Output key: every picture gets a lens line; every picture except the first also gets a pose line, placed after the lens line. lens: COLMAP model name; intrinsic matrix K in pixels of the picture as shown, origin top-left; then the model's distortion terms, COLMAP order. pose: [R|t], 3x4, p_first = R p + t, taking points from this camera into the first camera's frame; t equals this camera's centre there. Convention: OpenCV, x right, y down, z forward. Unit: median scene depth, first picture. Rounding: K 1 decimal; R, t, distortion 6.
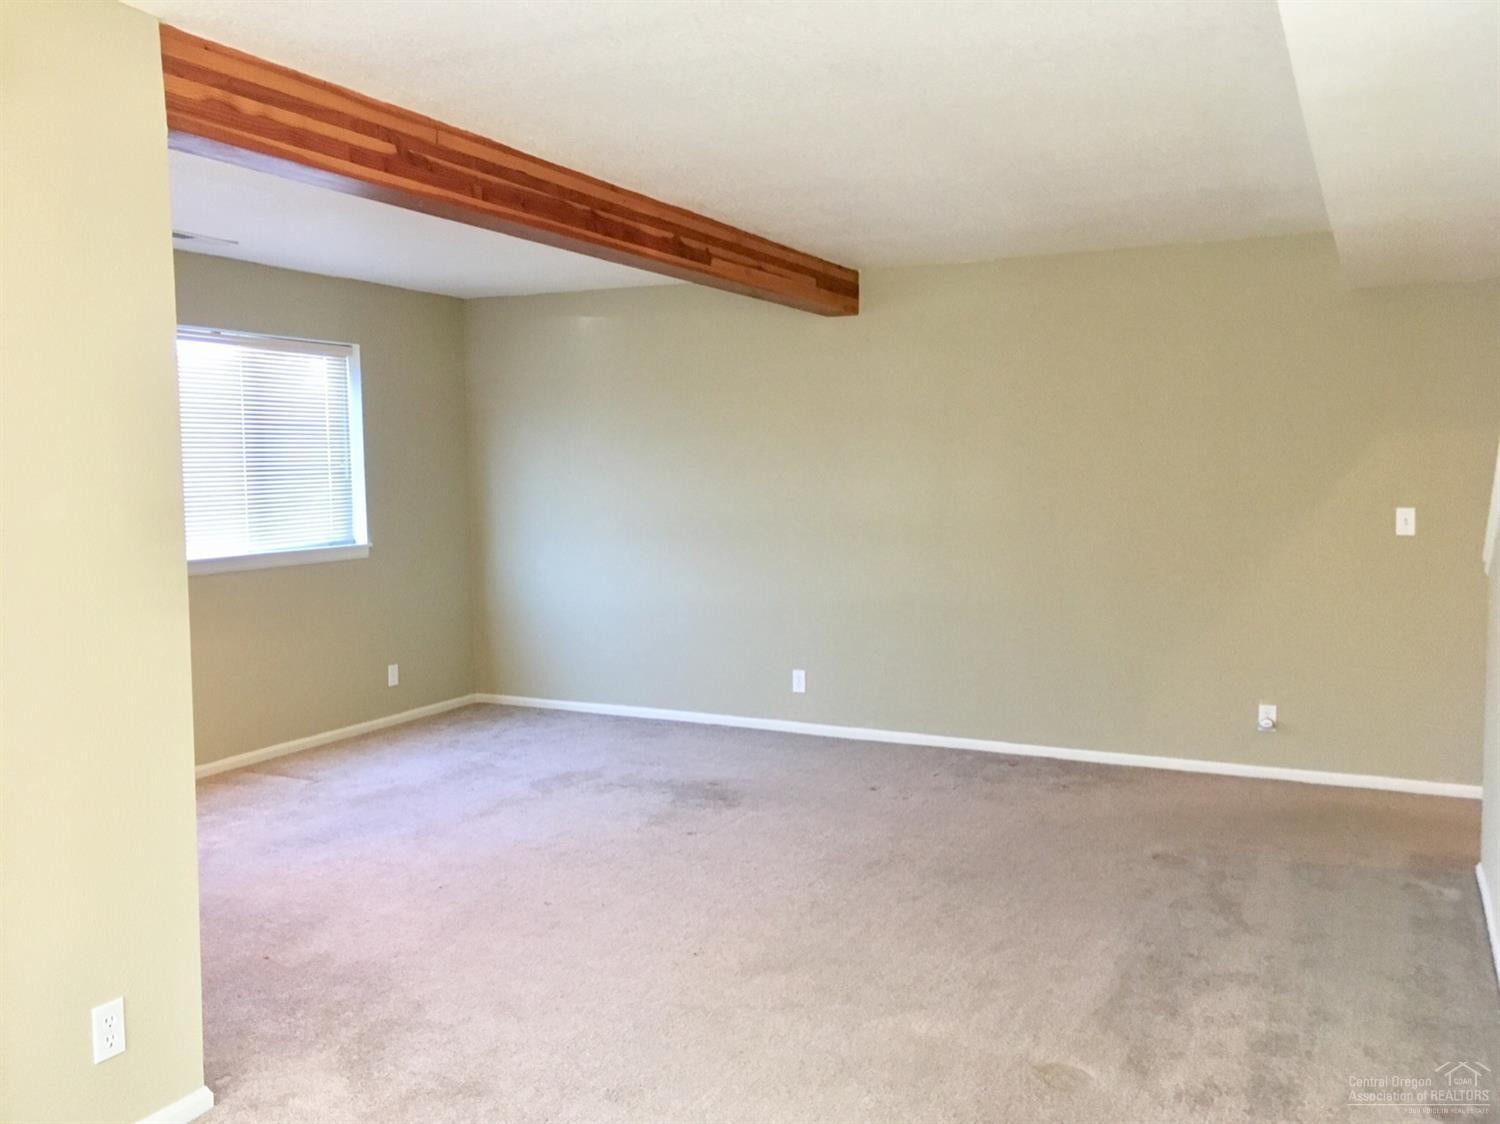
lens RADIAL K [[1265.6, 0, 755.4], [0, 1265.6, 563.0], [0, 0, 1]] dist [0.080697, -0.118457]
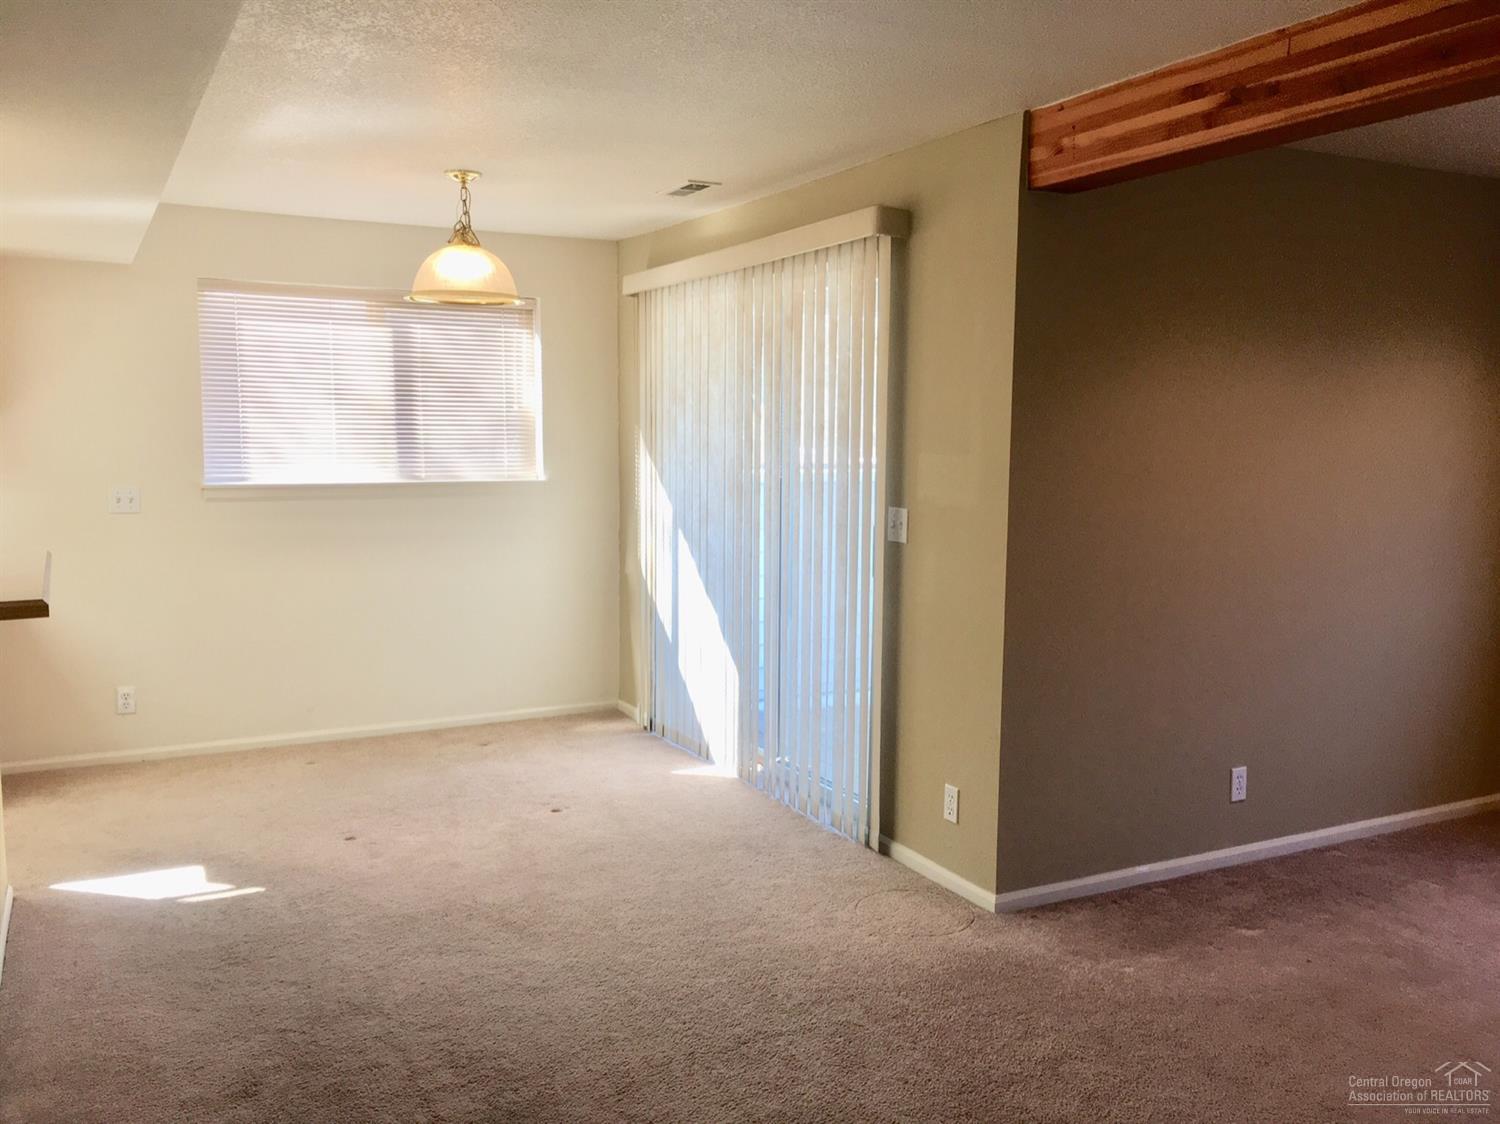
lens RADIAL K [[1265.6, 0, 755.4], [0, 1265.6, 563.0], [0, 0, 1]] dist [0.080697, -0.118457]
pose [[-0.588213, 0.089492, -0.803739, 0.512280], [-0.068548, 0.984764, 0.159814, -0.092361], [0.805795, 0.149100, -0.573117, 0.995729]]
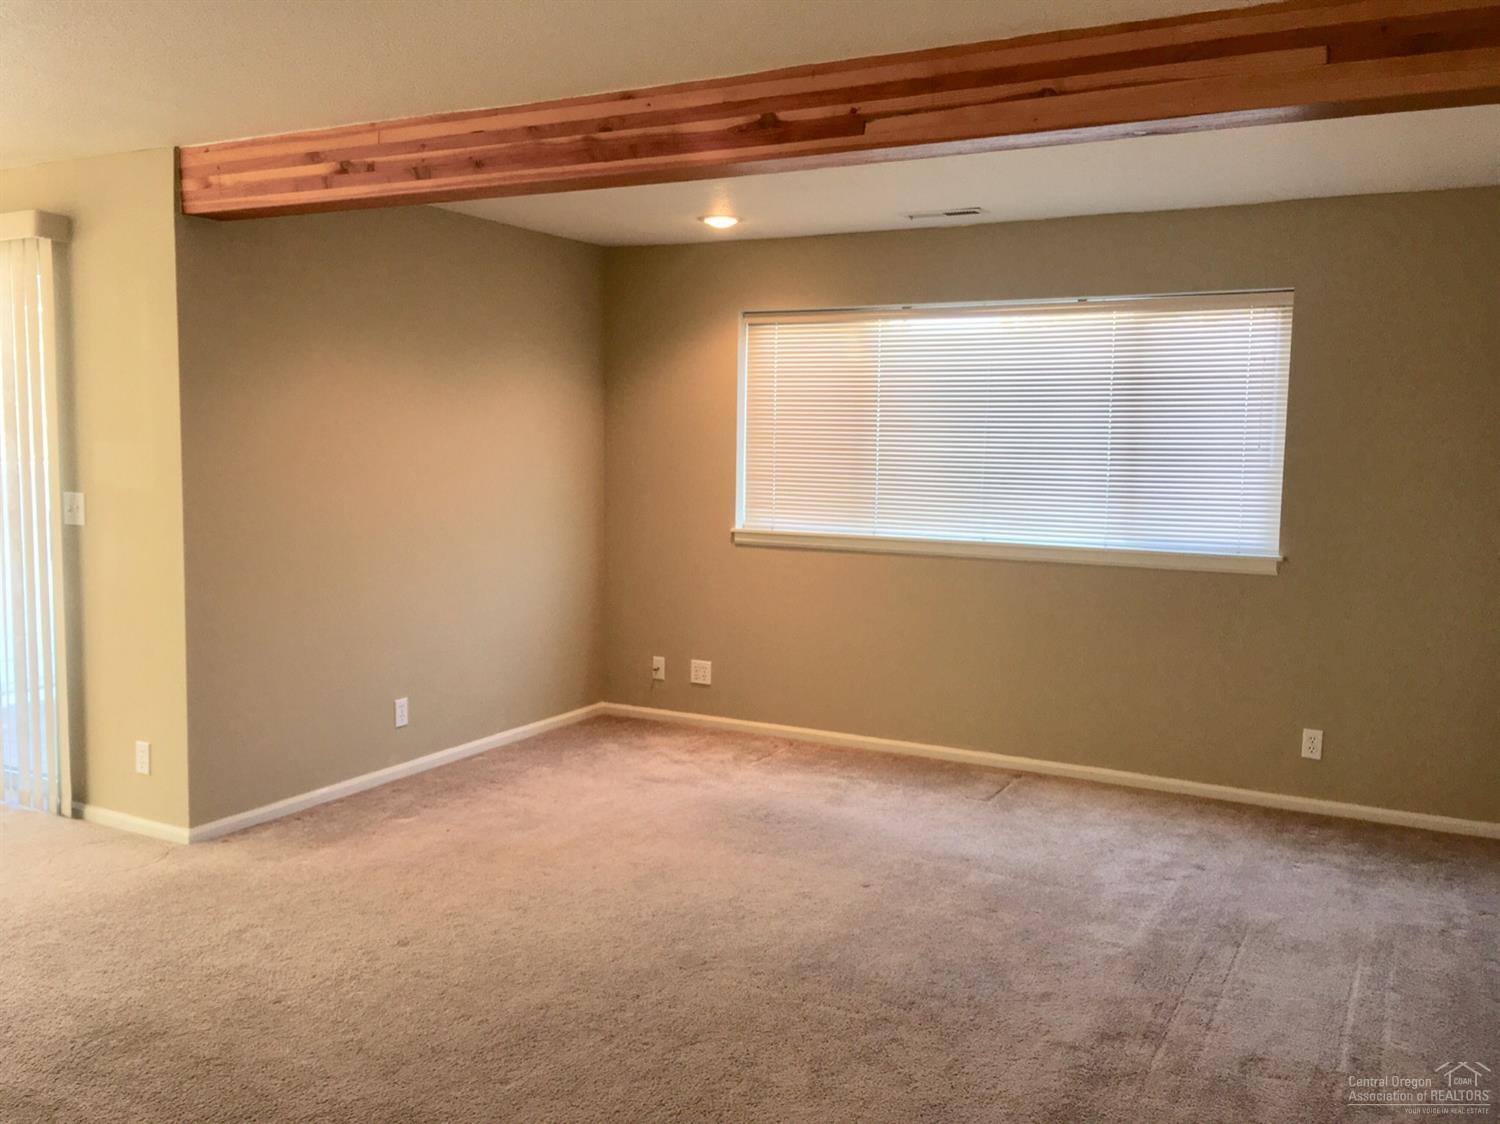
lens RADIAL K [[1265.6, 0, 755.4], [0, 1265.6, 563.0], [0, 0, 1]] dist [0.080697, -0.118457]
pose [[-0.033869, 0.107147, -0.993666, 0.694872], [-0.097413, 0.989149, 0.109980, -0.099250], [0.994668, 0.100521, -0.023064, 1.106168]]
